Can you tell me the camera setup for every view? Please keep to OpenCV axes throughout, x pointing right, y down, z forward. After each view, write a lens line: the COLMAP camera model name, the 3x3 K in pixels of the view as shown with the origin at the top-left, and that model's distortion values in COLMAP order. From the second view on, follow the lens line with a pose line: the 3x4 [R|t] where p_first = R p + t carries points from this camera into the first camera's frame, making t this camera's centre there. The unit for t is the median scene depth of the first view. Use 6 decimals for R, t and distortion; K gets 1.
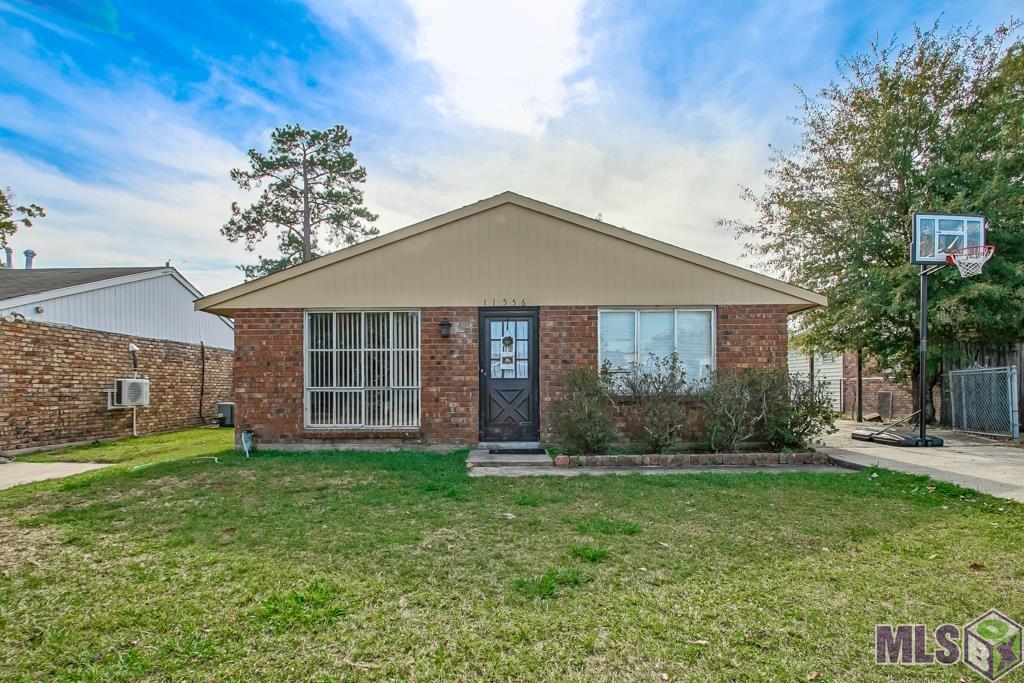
lens RADIAL K [[546.5, 0, 480.2], [0, 546.5, 391.8], [0, 0, 1]] dist [-0.004375, -0.005178]
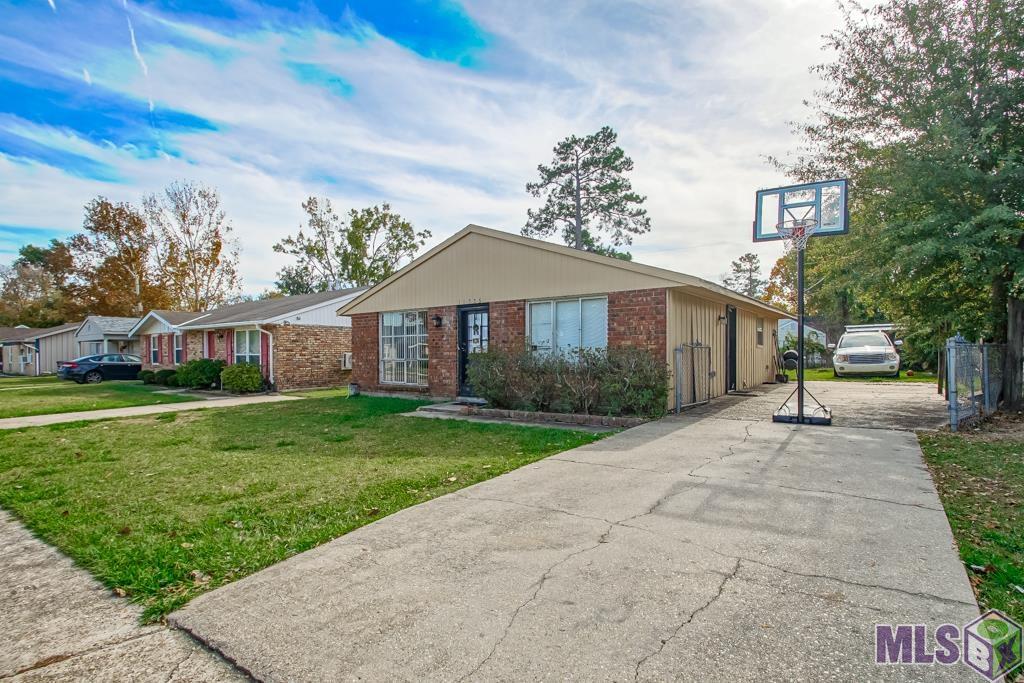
lens RADIAL K [[513.1, 0, 508.8], [0, 513.1, 360.4], [0, 0, 1]] dist [0.001239, -0.002340]
pose [[0.807591, 0.007160, -0.589700, 0.228598], [0.001114, 0.999906, 0.013666, -0.006156], [0.589742, -0.011693, 0.807507, -0.010485]]
